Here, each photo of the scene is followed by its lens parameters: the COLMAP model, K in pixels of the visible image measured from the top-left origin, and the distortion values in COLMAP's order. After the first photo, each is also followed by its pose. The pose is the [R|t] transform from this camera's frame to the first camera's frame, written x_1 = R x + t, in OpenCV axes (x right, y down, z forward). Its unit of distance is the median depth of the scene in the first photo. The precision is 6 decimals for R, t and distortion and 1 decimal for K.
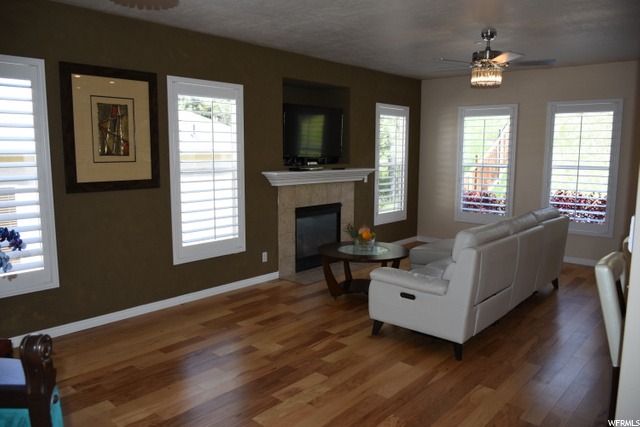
lens RADIAL K [[488.3, 0, 319.4], [0, 488.3, 209.0], [0, 0, 1]] dist [-0.027608, -0.000844]
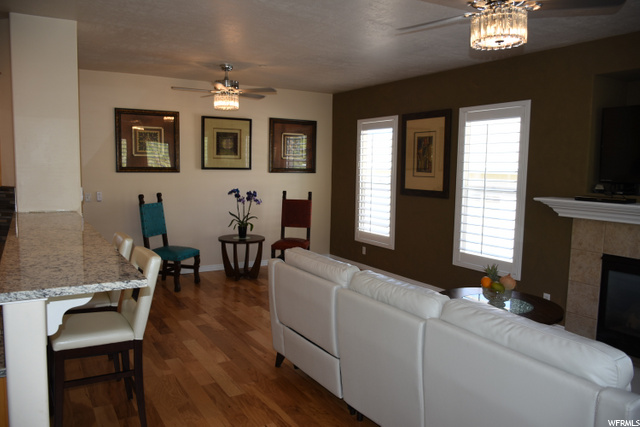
lens RADIAL K [[488.3, 0, 318.7], [0, 488.3, 216.5], [0, 0, 1]] dist [-0.027608, -0.000844]
pose [[-0.304766, 0.086078, -0.948529, 0.970691], [-0.138090, 0.981391, 0.133429, -0.121255], [0.942363, 0.171647, -0.287208, 1.058810]]
